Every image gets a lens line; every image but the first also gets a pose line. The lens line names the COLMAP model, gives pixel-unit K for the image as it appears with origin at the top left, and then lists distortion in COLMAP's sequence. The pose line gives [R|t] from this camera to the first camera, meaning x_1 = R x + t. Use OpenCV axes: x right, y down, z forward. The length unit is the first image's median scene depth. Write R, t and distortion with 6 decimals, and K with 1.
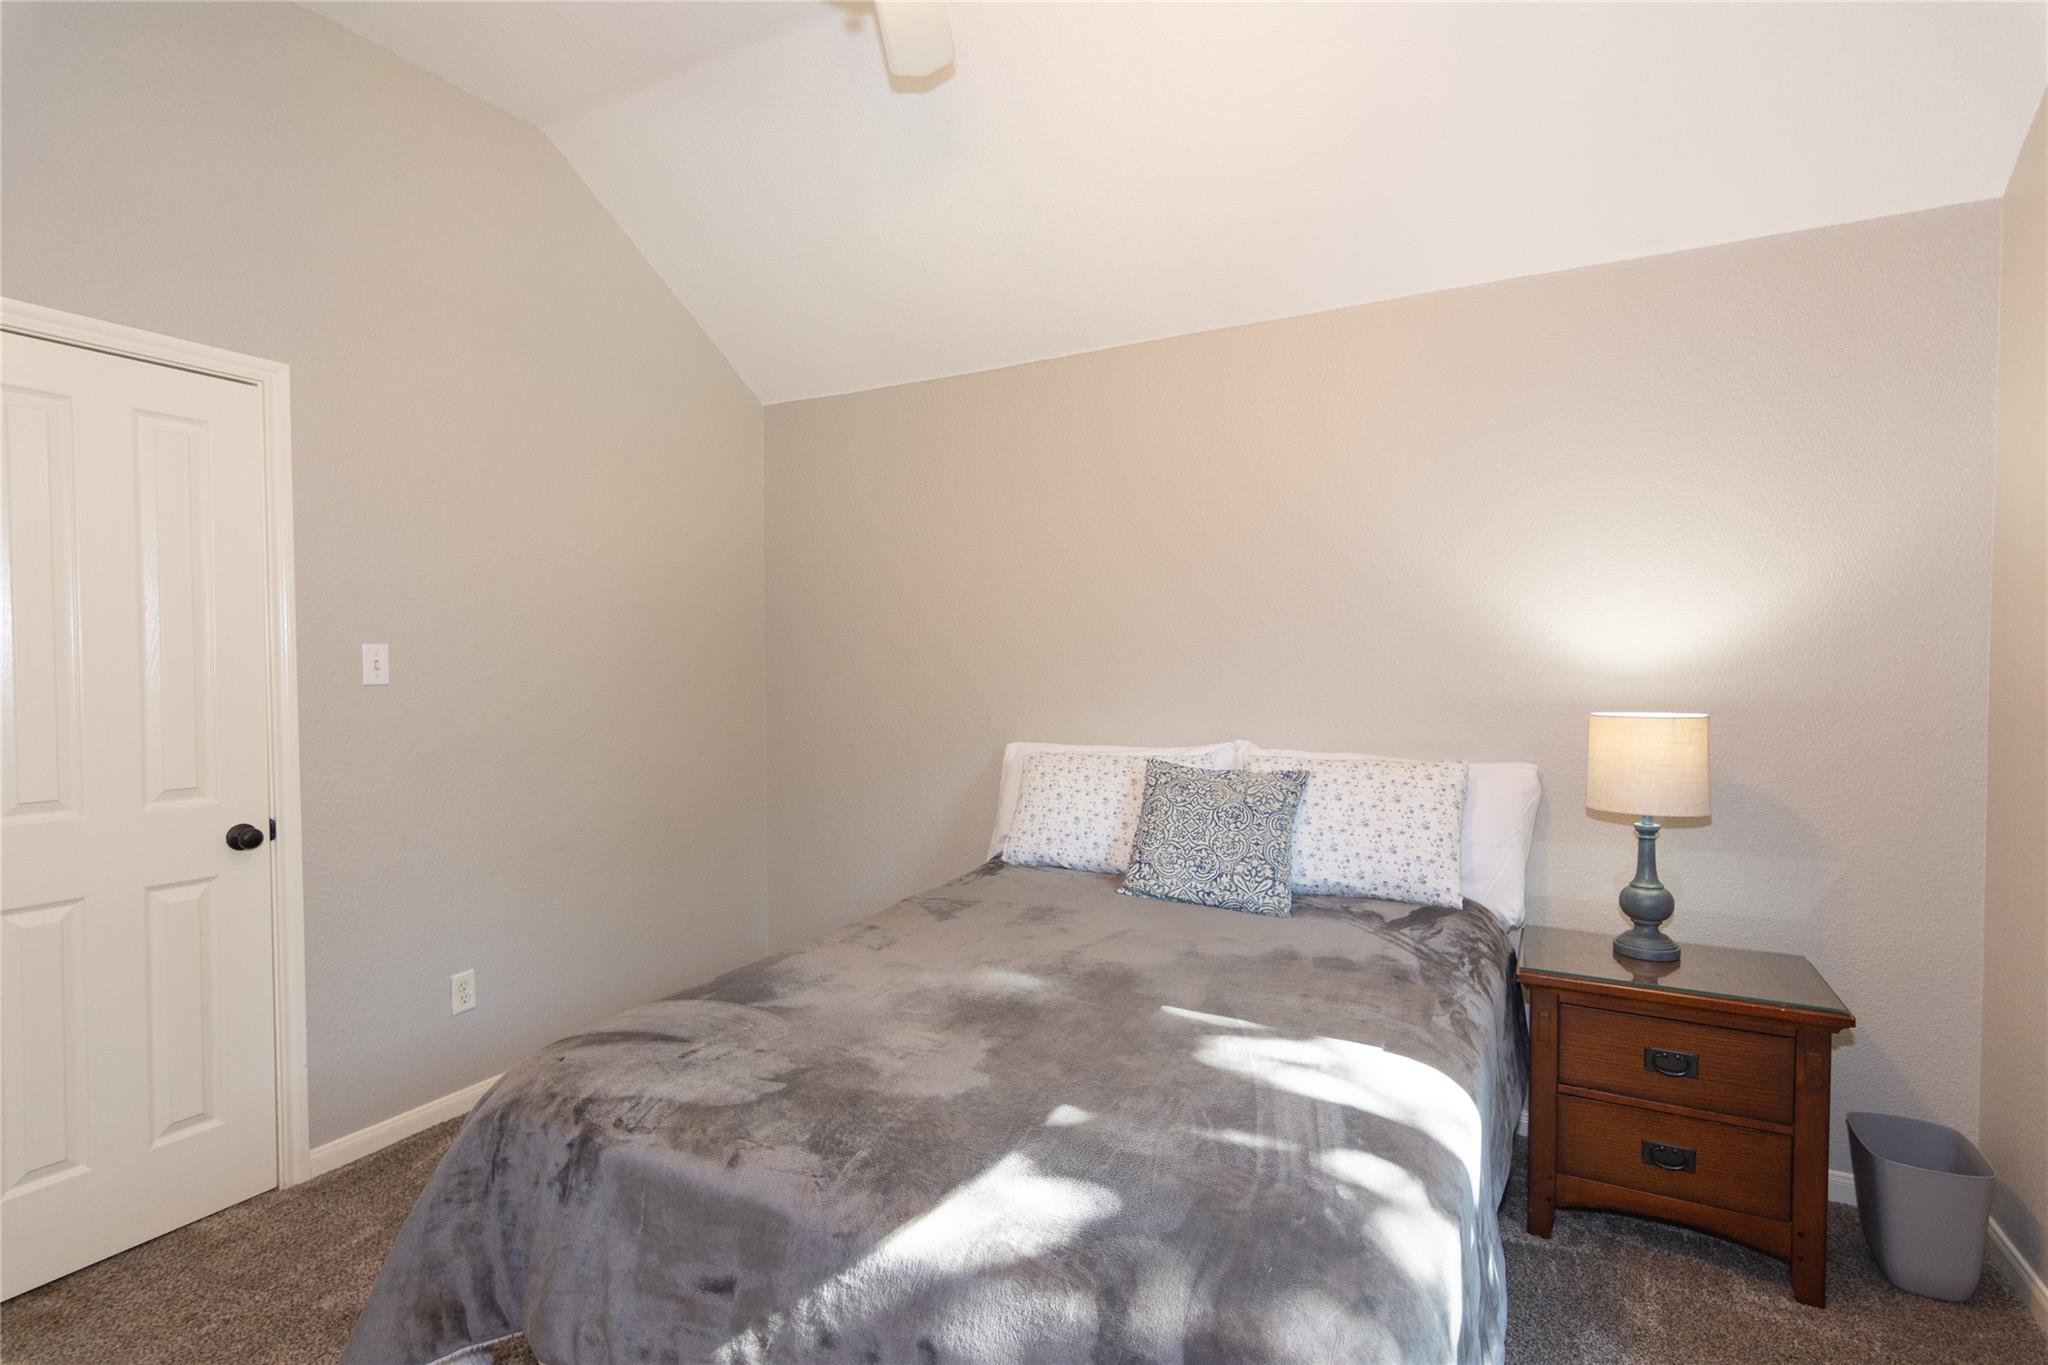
lens RADIAL K [[999.8, 0, 1027.2], [0, 999.8, 684.1], [0, 0, 1]] dist [-0.002003, 0.001890]
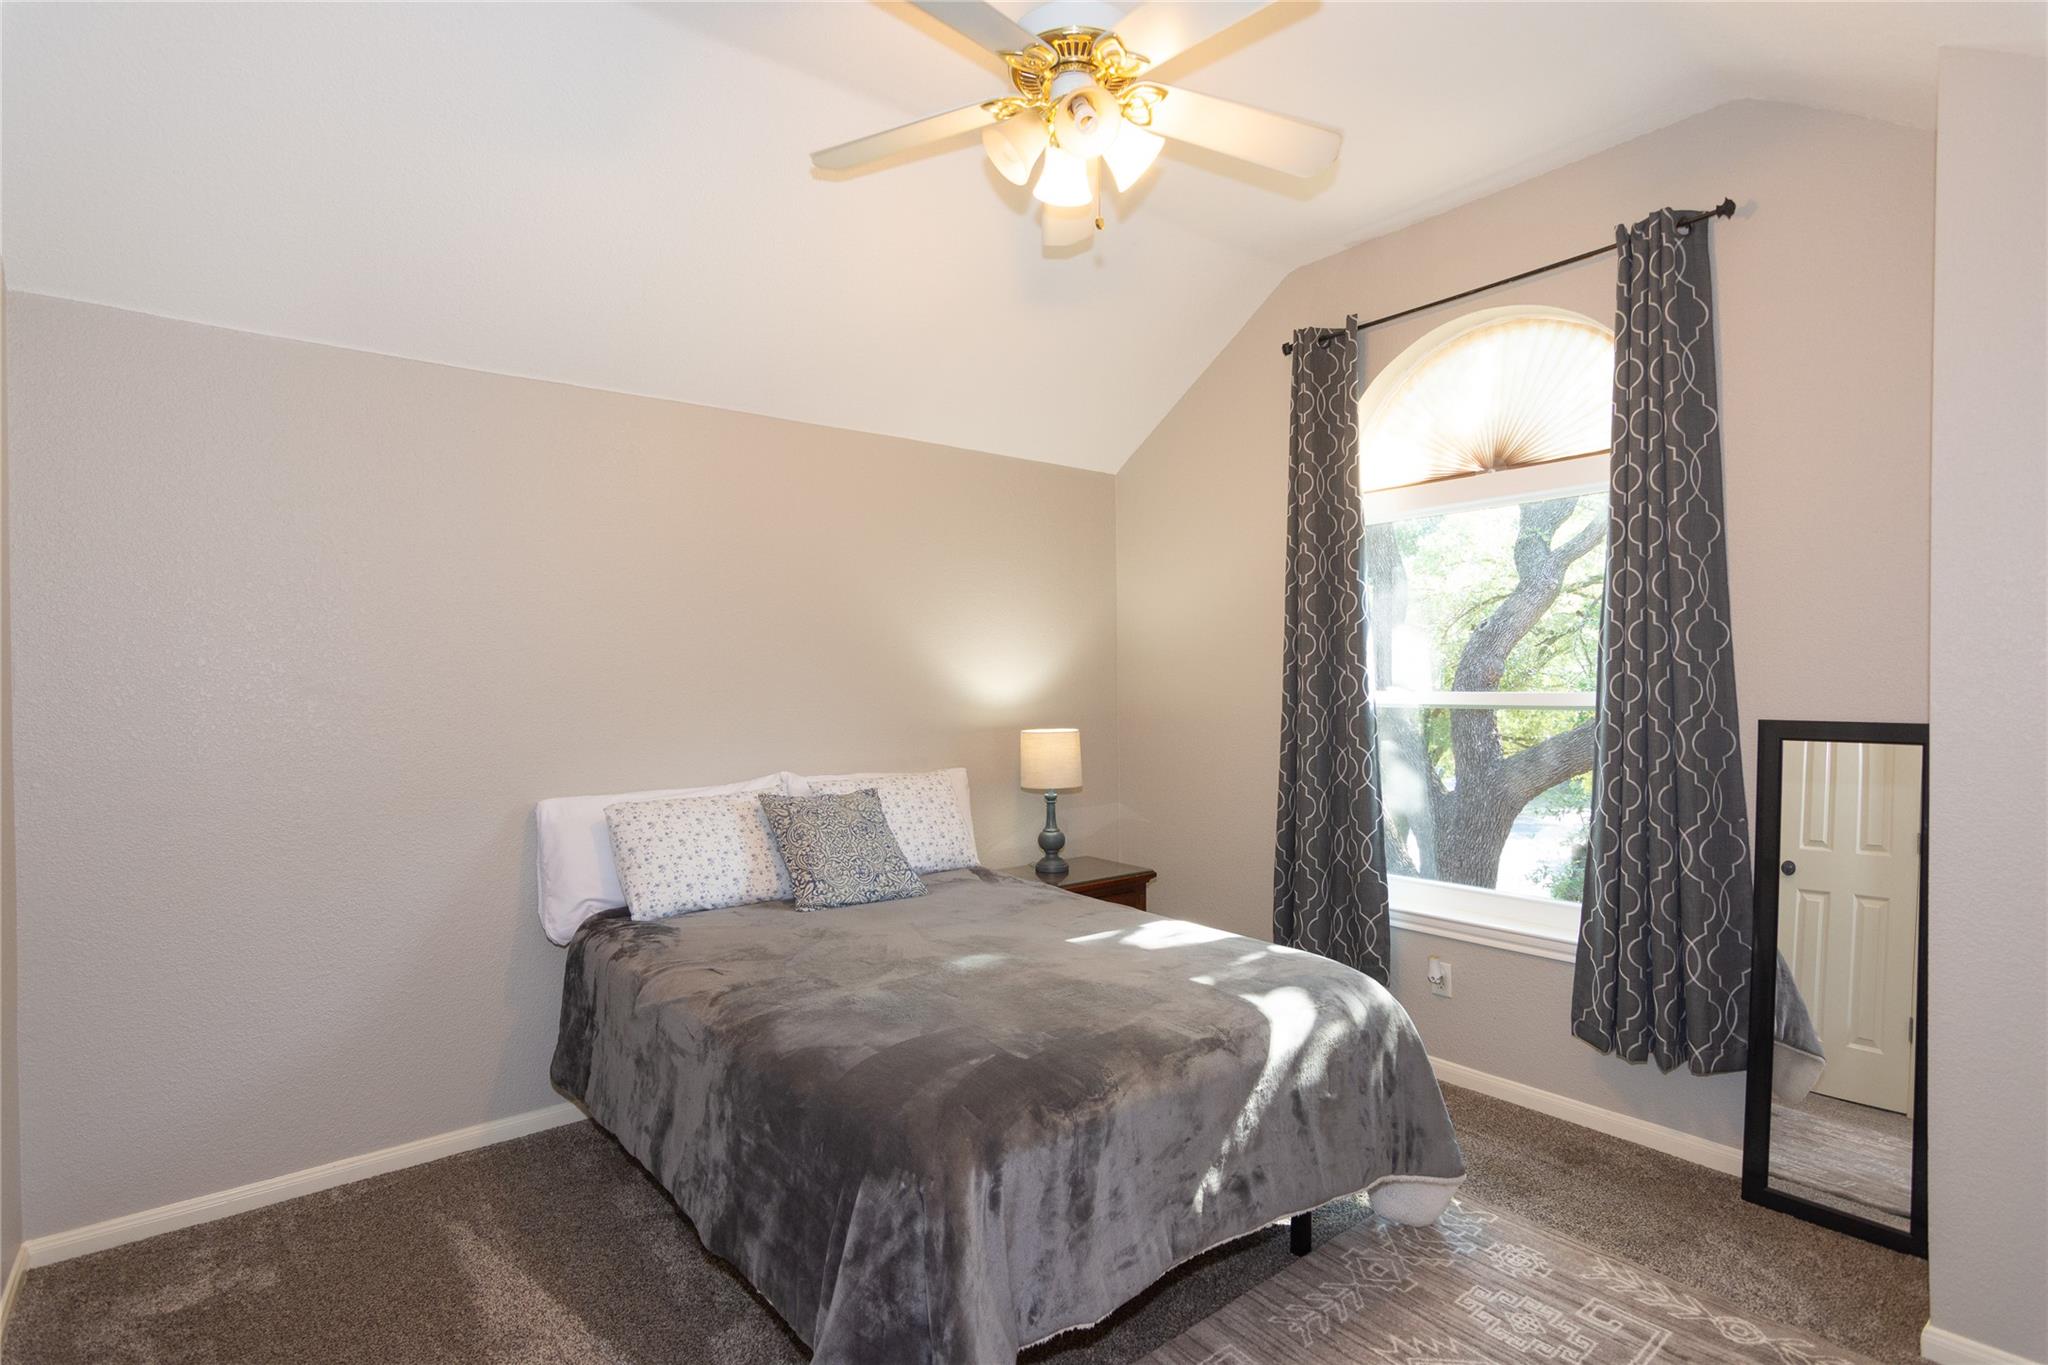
lens RADIAL K [[999.8, 0, 1027.4], [0, 999.8, 684.5], [0, 0, 1]] dist [-0.002003, 0.001890]
pose [[0.379231, -0.002479, 0.925299, -0.987188], [0.028064, 0.999567, -0.008824, -0.036191], [-0.924876, 0.029314, 0.379136, 0.376524]]
